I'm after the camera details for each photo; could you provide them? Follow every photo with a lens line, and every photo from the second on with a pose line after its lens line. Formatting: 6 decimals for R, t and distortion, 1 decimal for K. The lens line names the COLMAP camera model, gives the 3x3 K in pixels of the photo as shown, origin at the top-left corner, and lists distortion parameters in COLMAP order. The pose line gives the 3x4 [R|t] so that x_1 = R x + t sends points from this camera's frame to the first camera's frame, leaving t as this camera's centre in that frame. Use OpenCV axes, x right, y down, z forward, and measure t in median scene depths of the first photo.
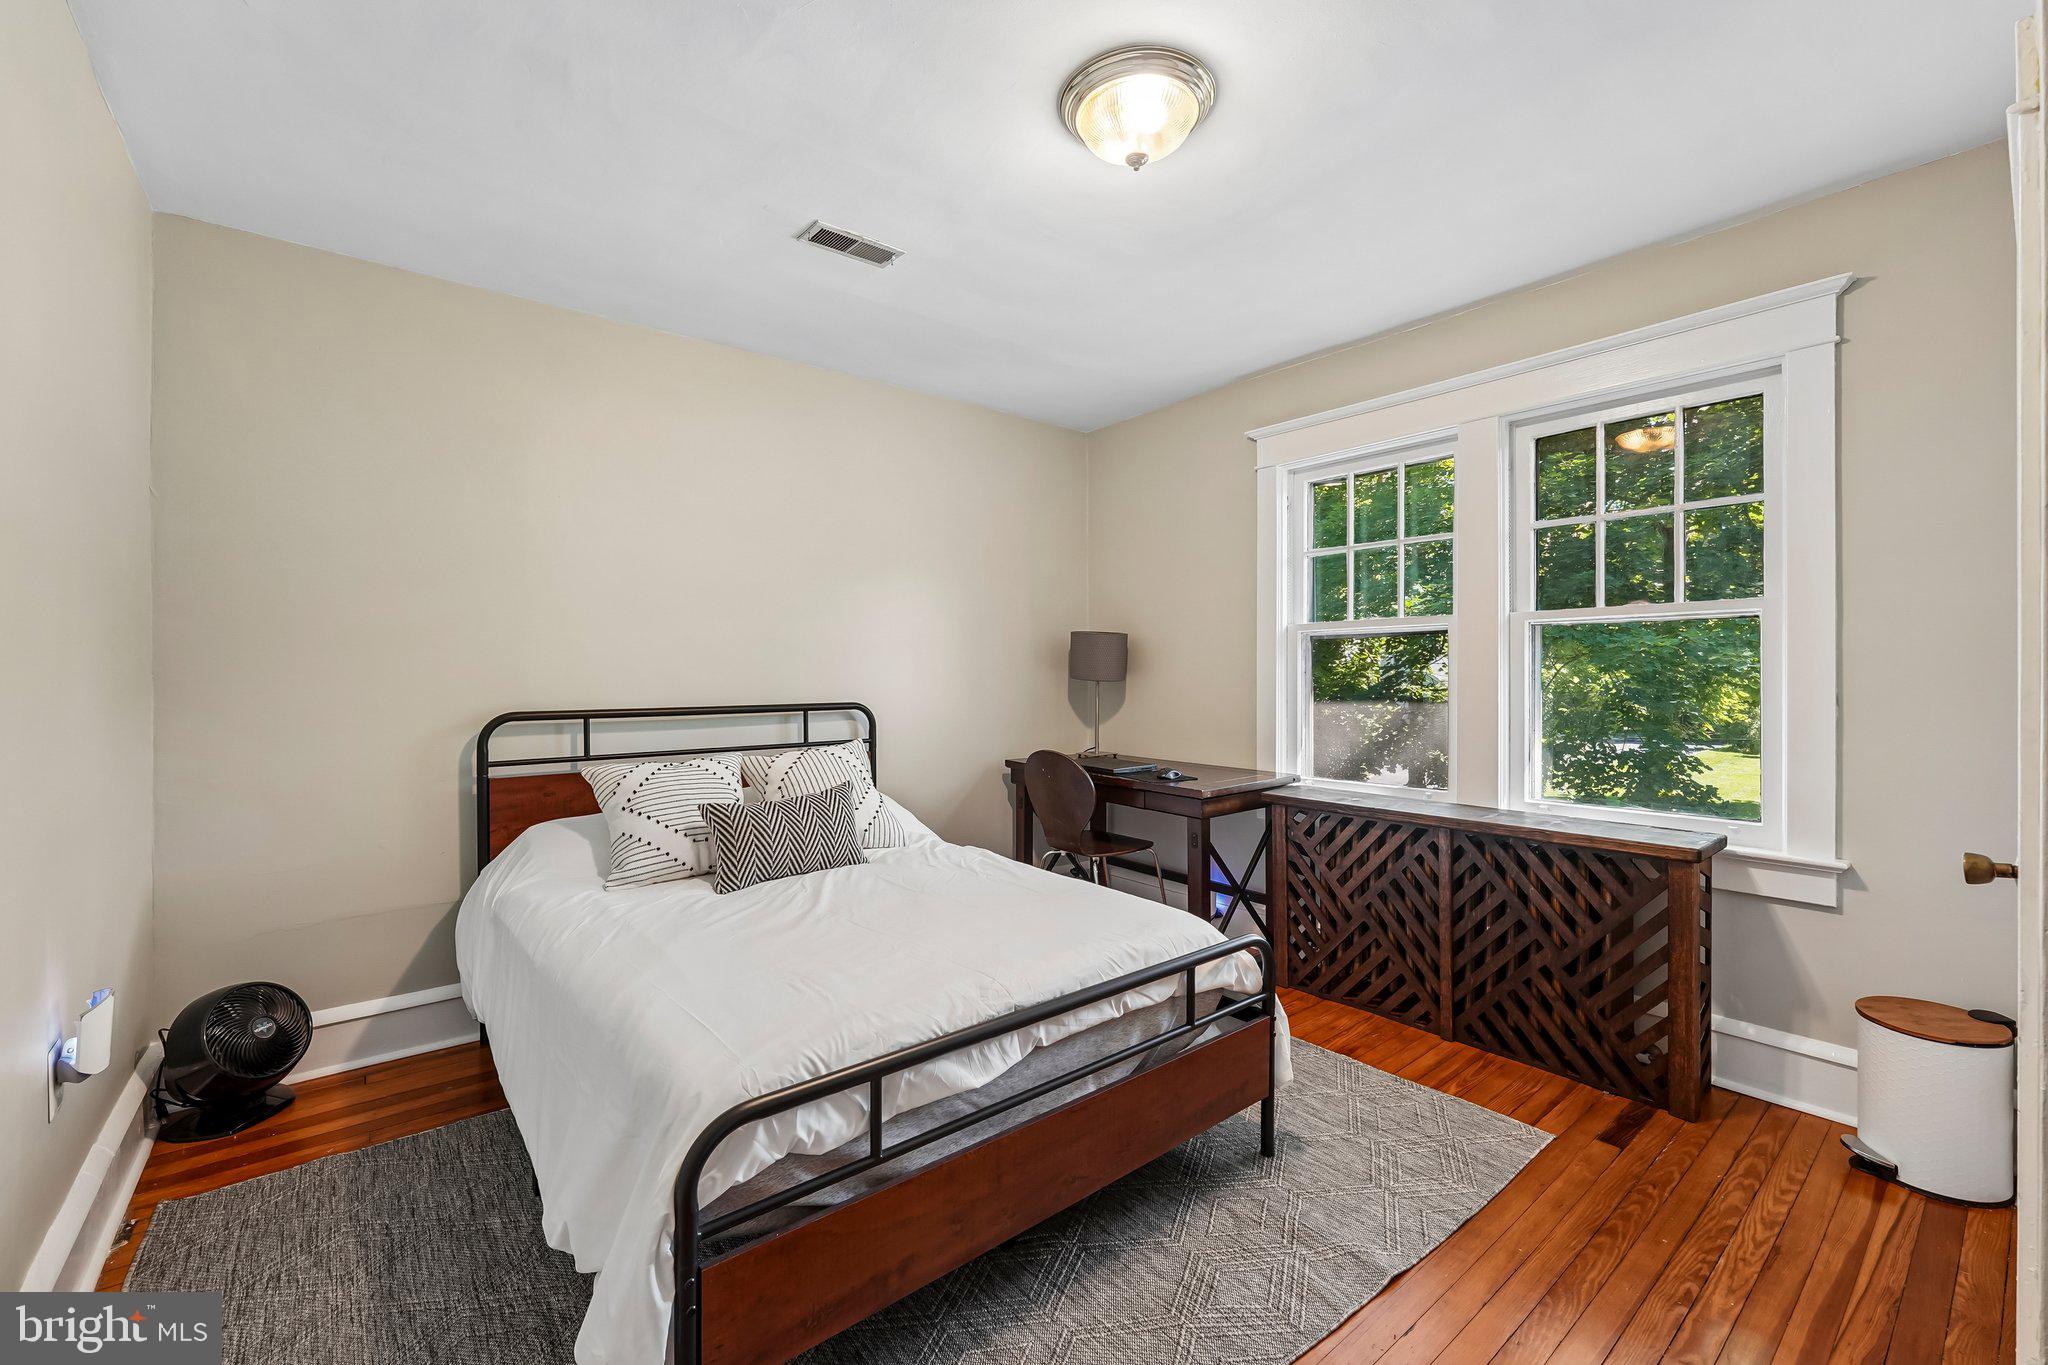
lens RADIAL K [[837.7, 0, 1026.5], [0, 837.7, 678.6], [0, 0, 1]] dist [0.000010, -0.000363]
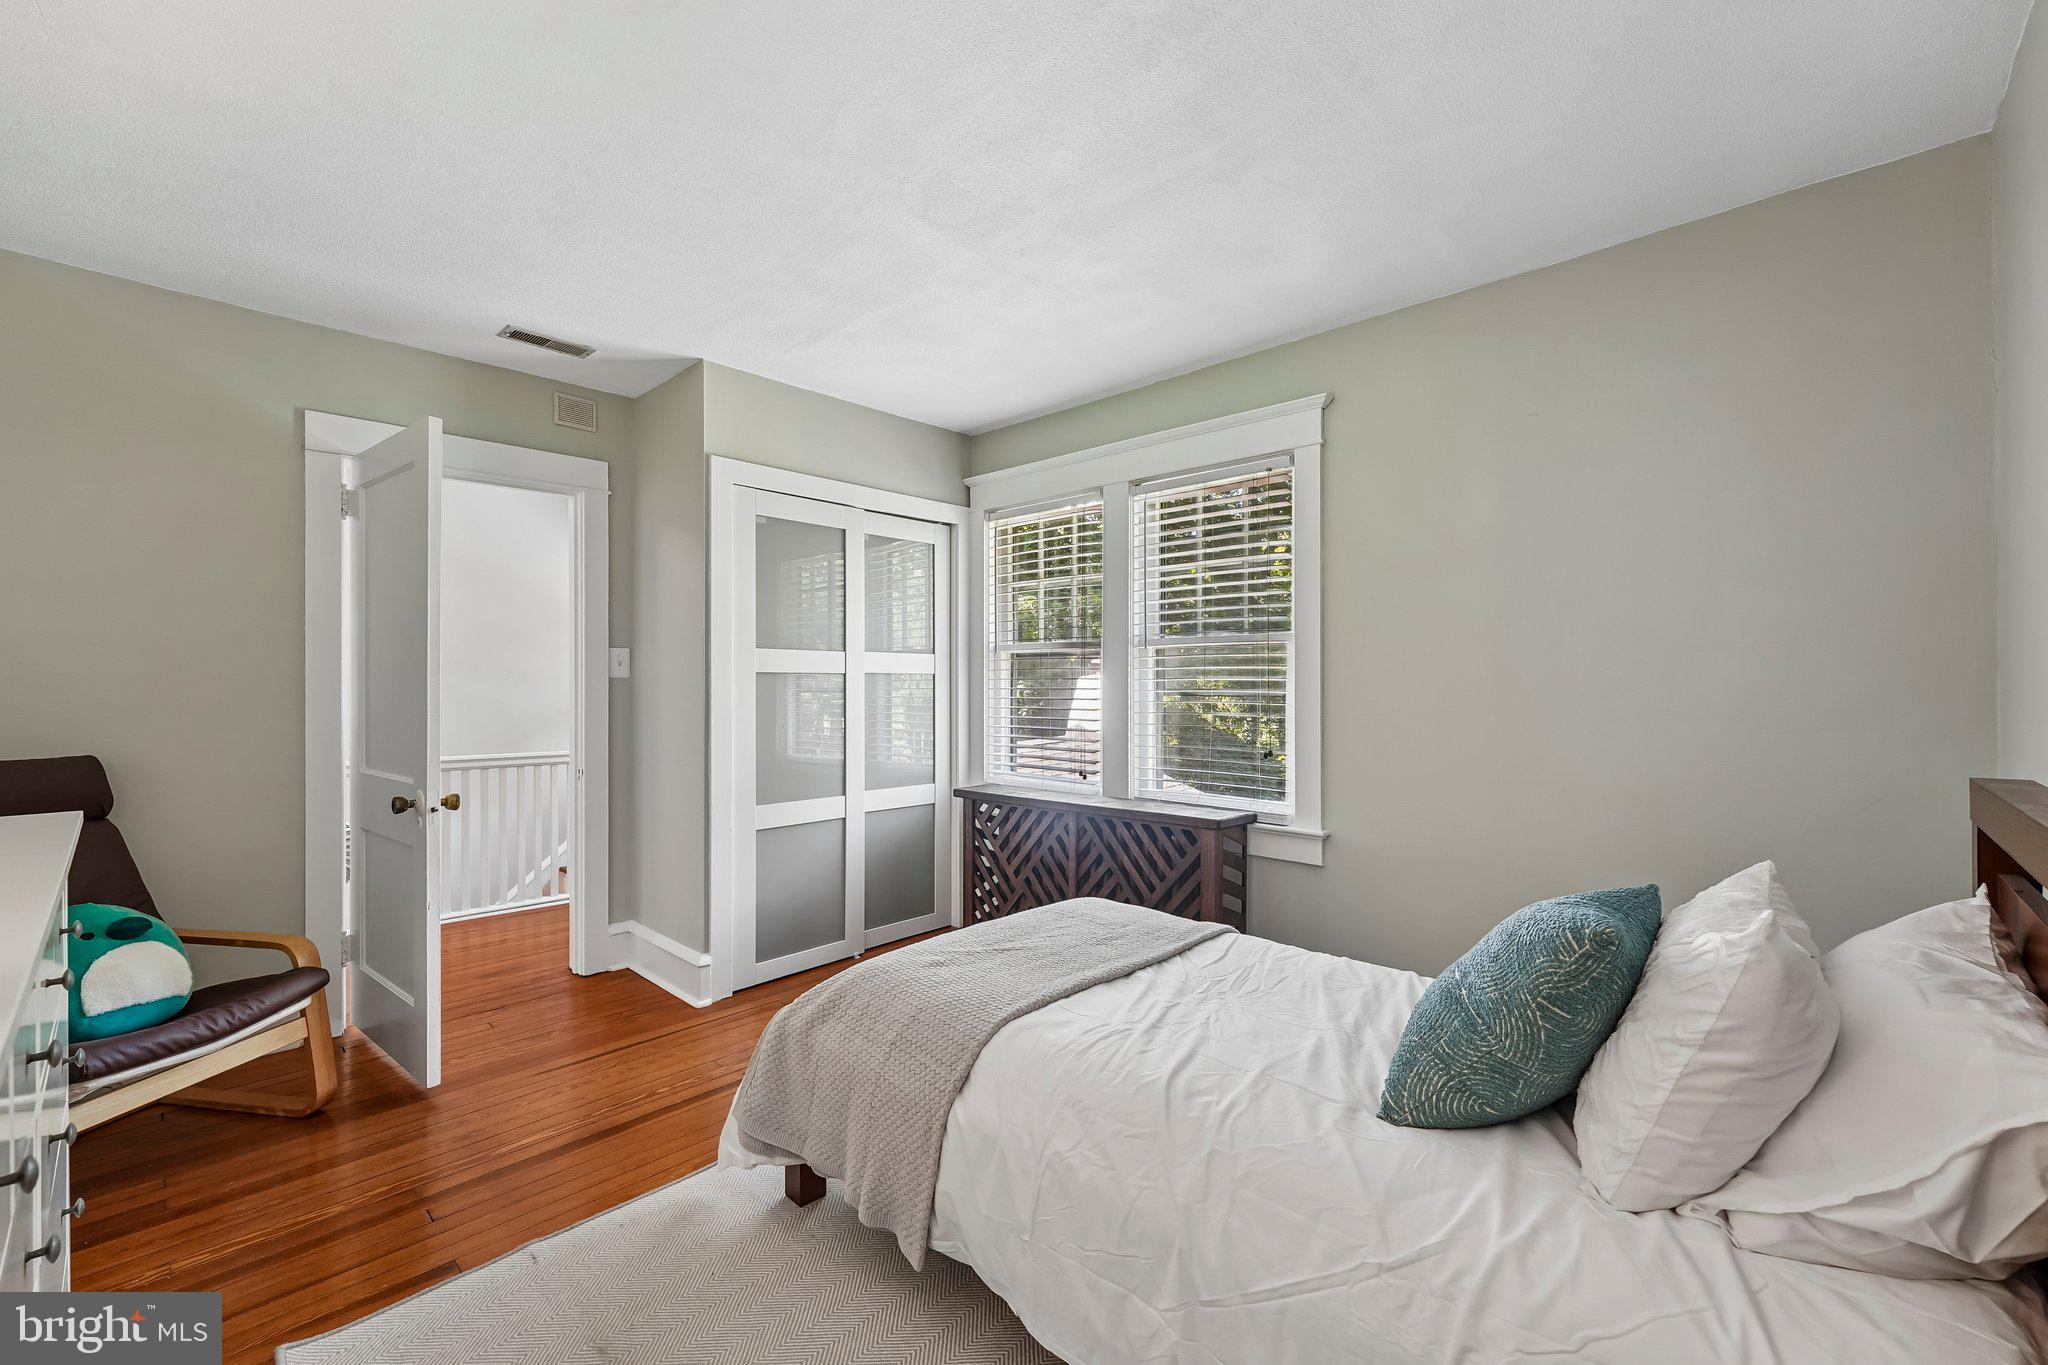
lens RADIAL K [[837.7, 0, 1010.8], [0, 837.7, 680.6], [0, 0, 1]] dist [0.000010, -0.000363]
pose [[0.994259, -0.001370, 0.106987, 0.273765], [0.001596, 0.999997, -0.002025, -0.016434], [-0.106984, 0.002185, 0.994258, -0.235491]]
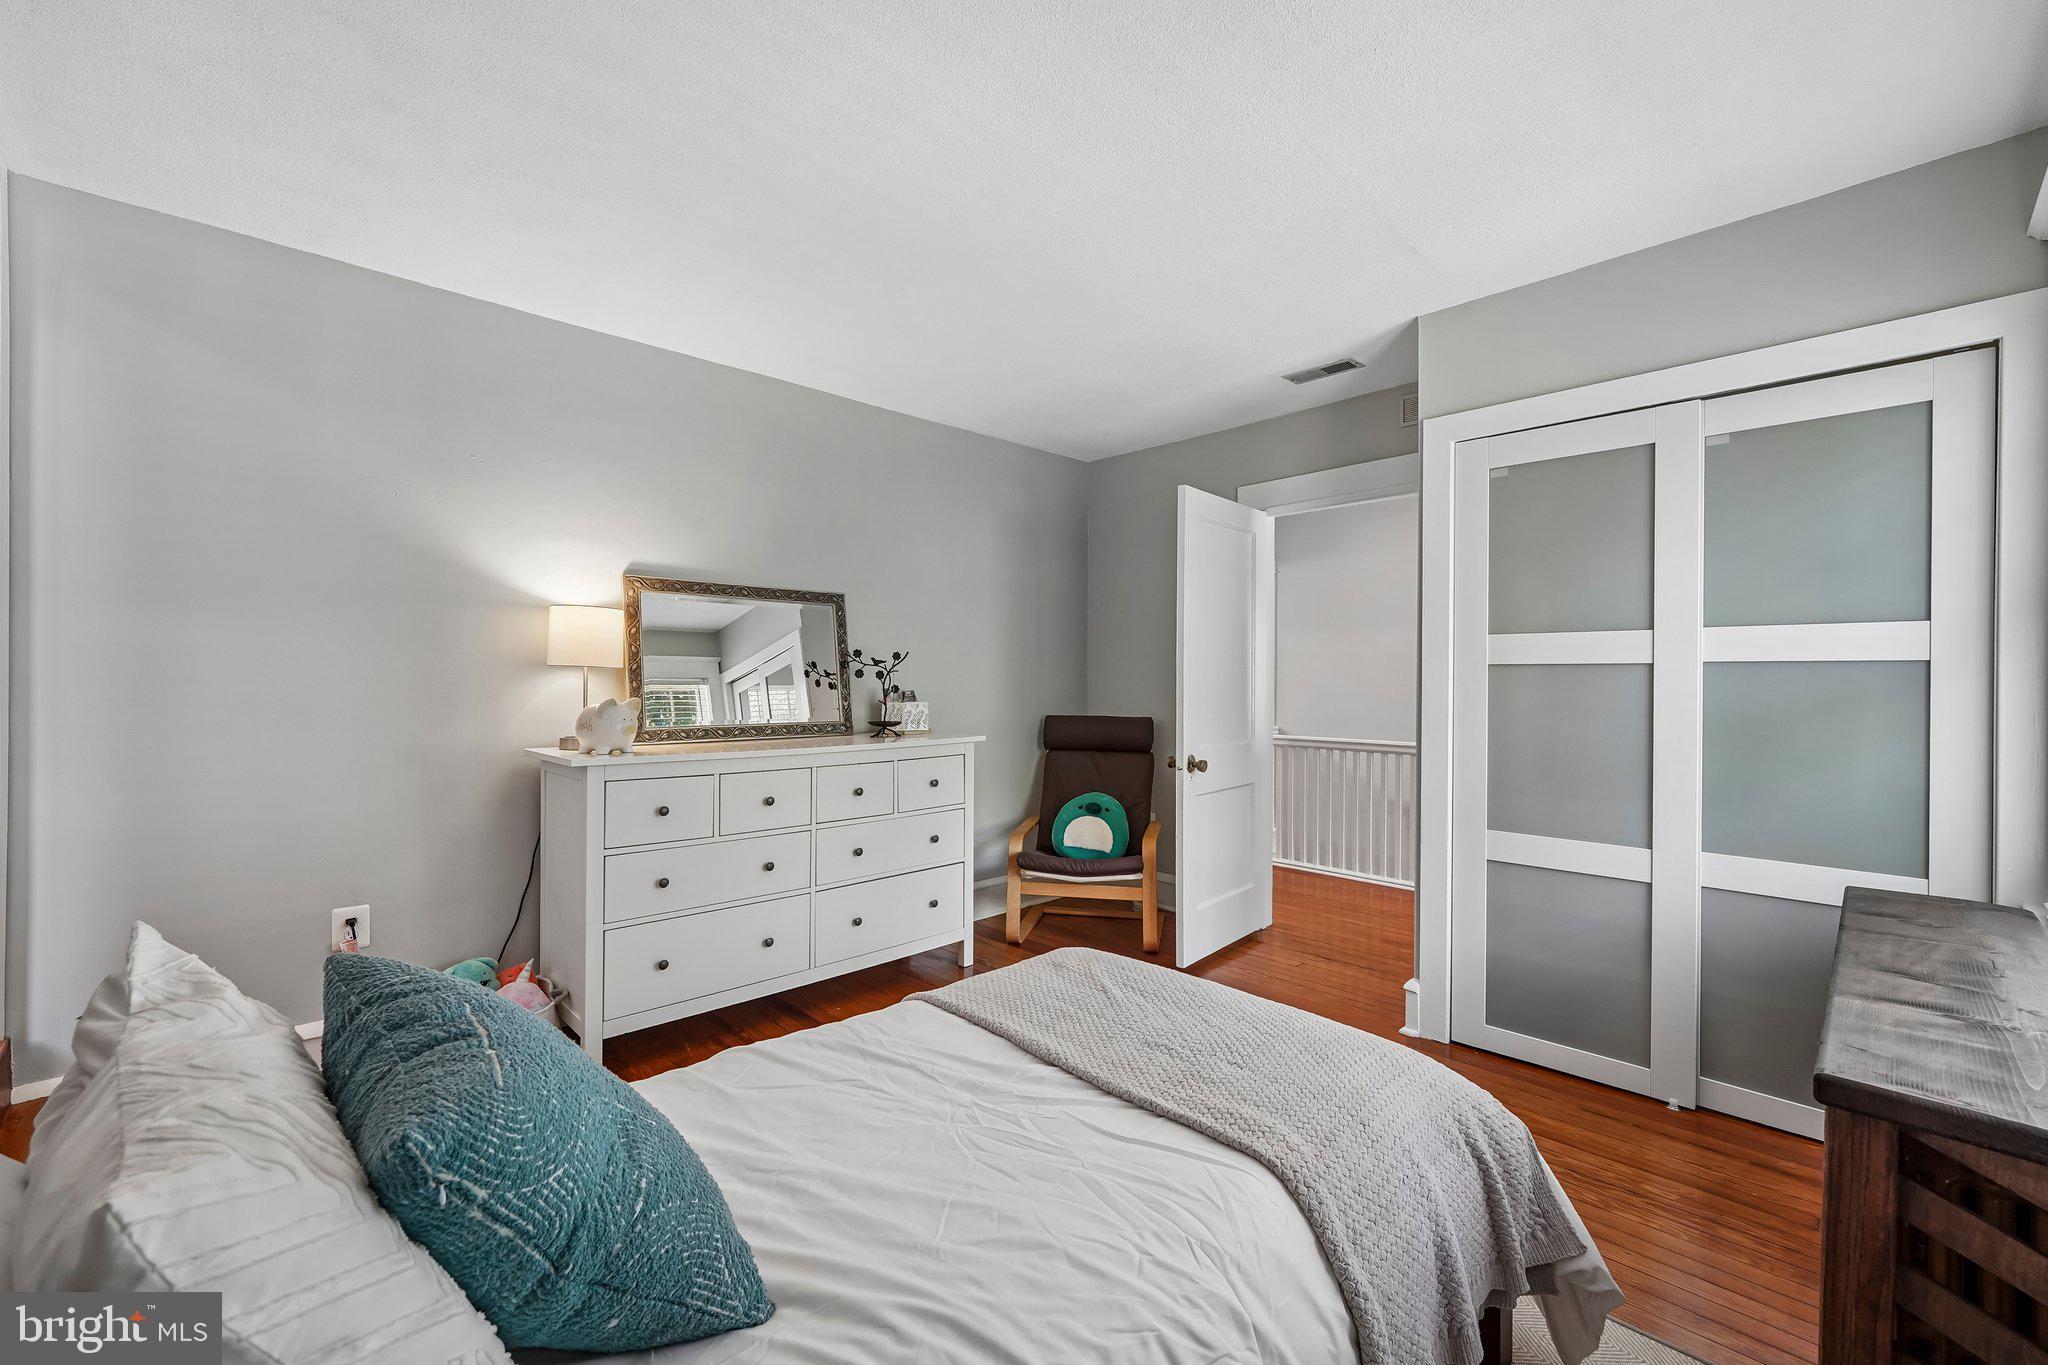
lens RADIAL K [[837.7, 0, 1023.4], [0, 837.7, 671.3], [0, 0, 1]] dist [0.000010, -0.000363]
pose [[0.066596, -0.004418, -0.997770, 0.916694], [-0.001210, 0.999989, -0.004508, -0.017069], [0.997779, 0.001508, 0.066590, 0.347109]]
